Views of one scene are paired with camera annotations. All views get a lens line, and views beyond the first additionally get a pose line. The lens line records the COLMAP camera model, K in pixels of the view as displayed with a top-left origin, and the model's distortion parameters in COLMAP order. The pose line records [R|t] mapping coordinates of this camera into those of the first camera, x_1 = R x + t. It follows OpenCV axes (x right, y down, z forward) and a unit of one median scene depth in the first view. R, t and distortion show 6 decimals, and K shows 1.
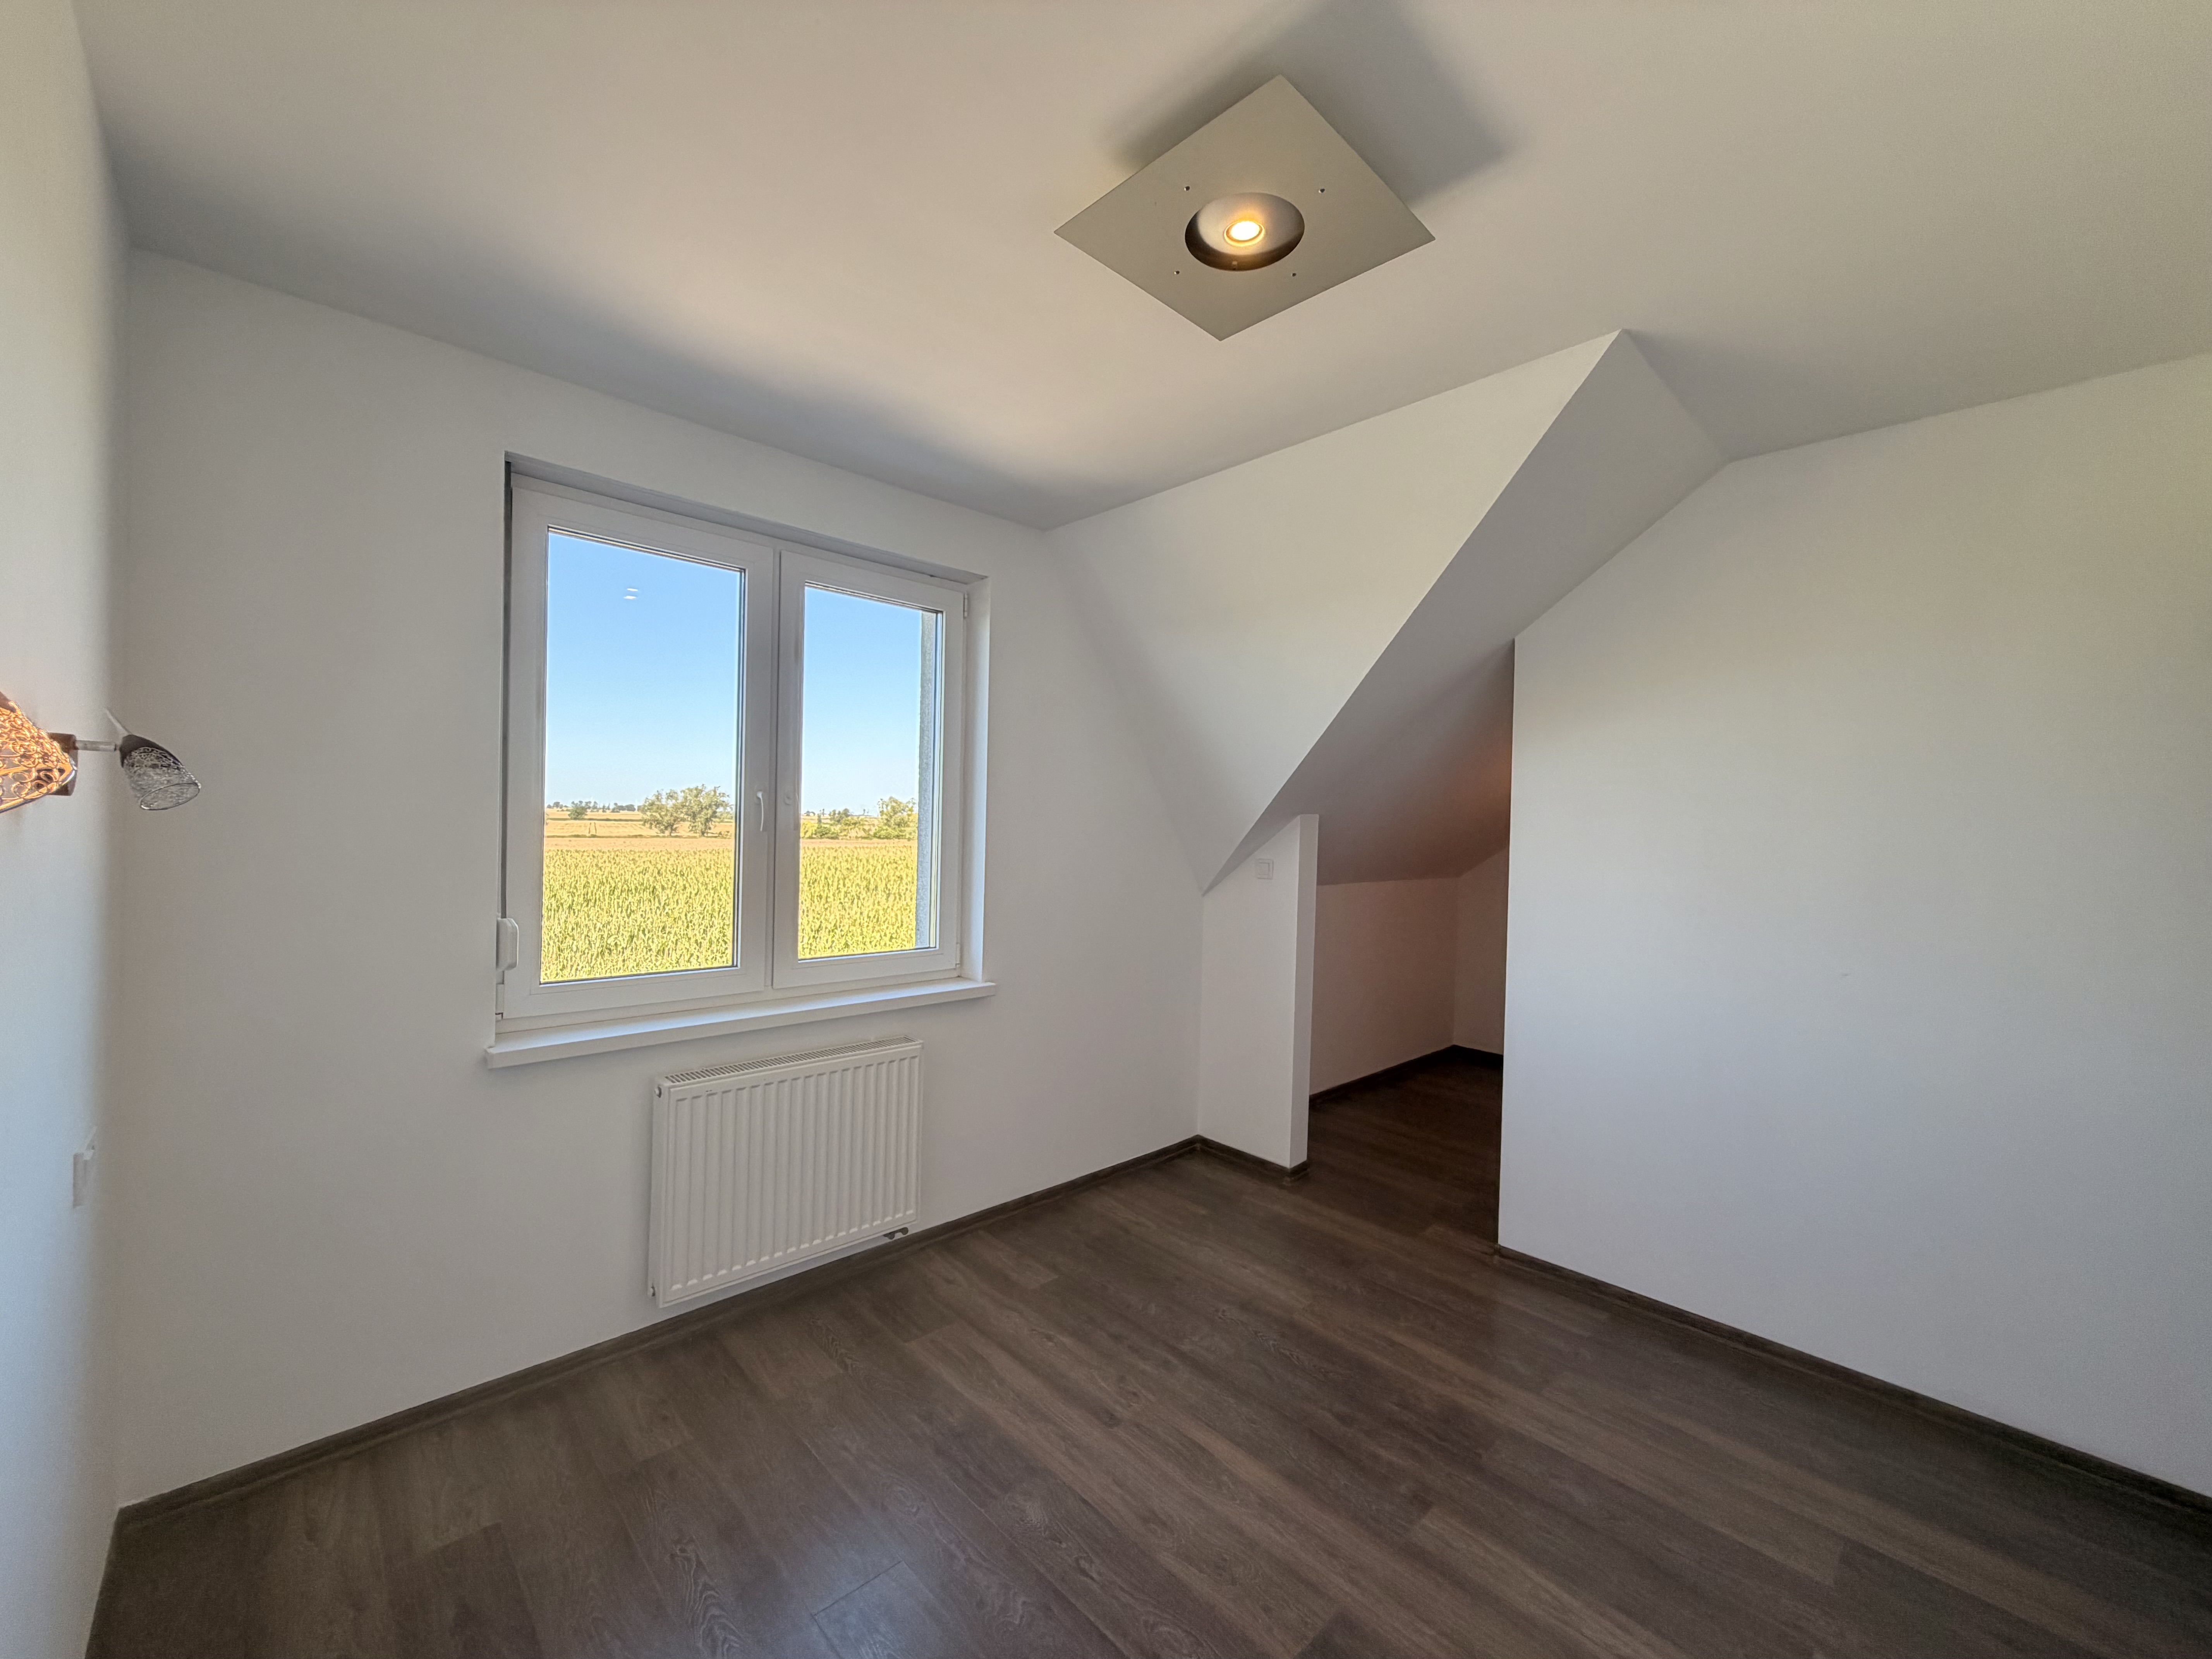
lens RADIAL K [[877.0, 0, 1099.6], [0, 877.0, 832.2], [0, 0, 1]] dist [-0.001655, -0.000106]
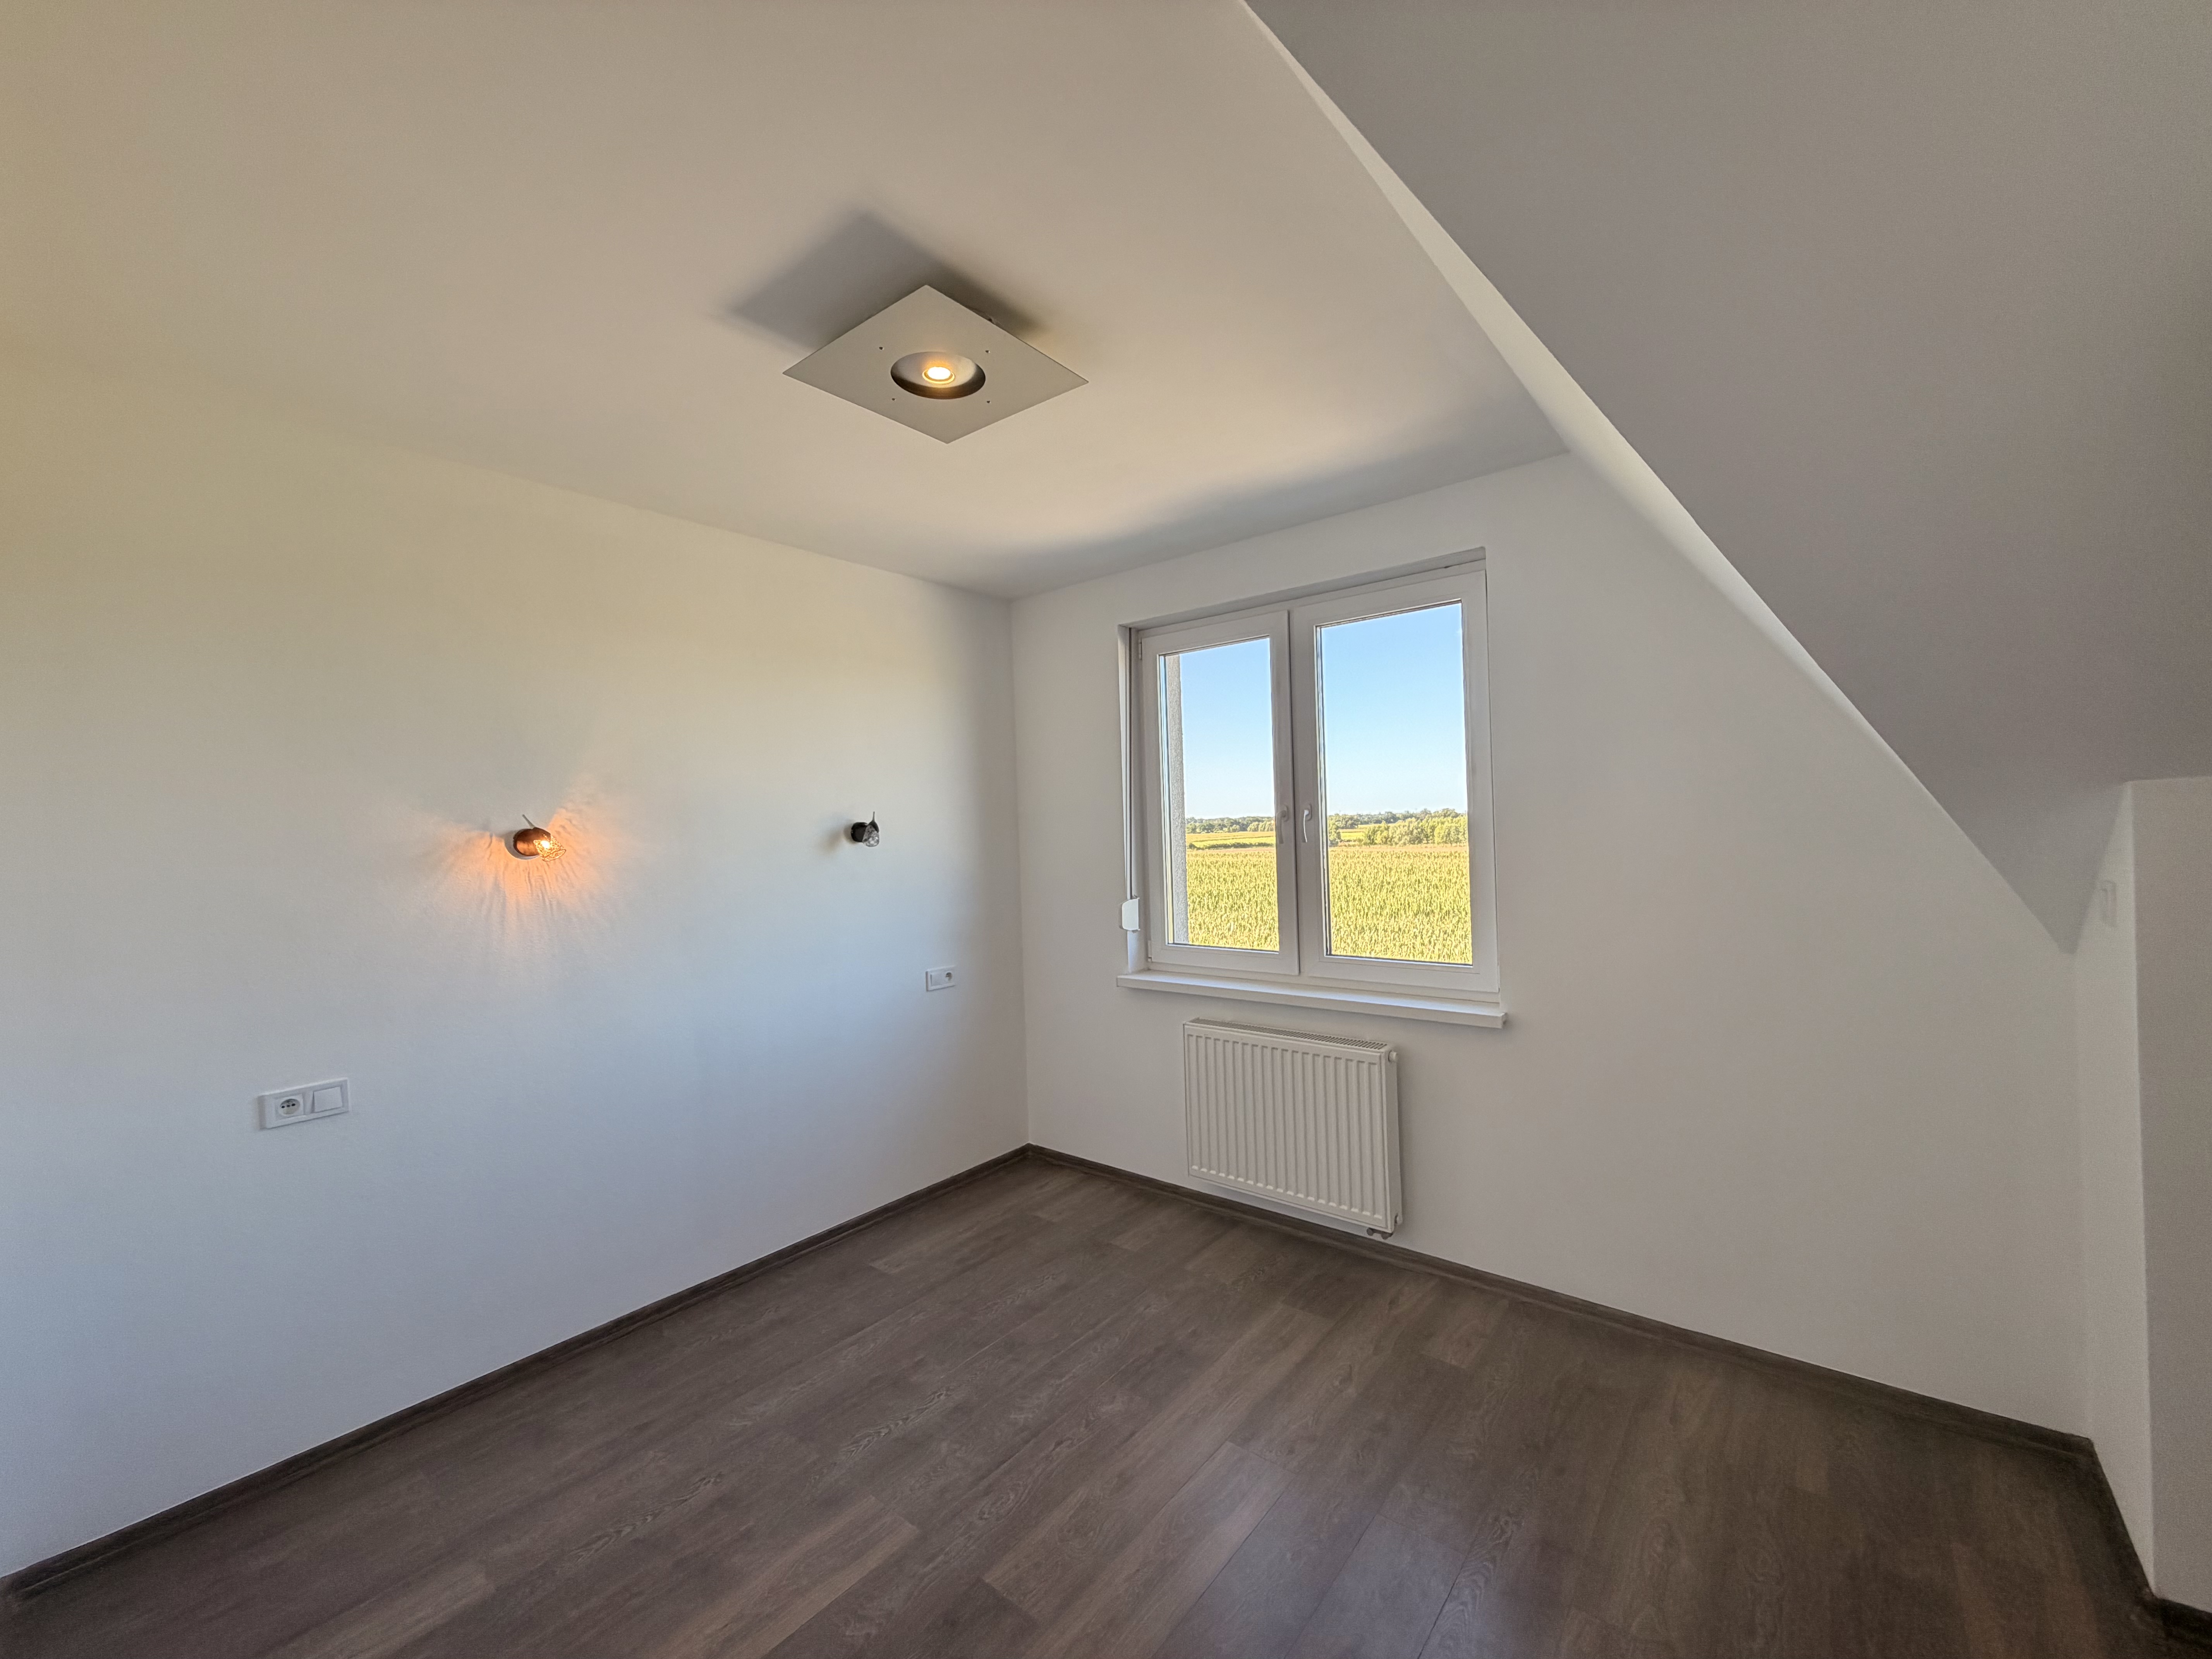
lens RADIAL K [[877.0, 0, 1099.6], [0, 877.0, 832.2], [0, 0, 1]] dist [-0.001655, -0.000106]
pose [[0.133242, -0.028925, -0.990661, 0.814233], [0.018531, 0.999472, -0.026690, 0.012269], [0.990910, -0.014802, 0.133708, 0.596561]]
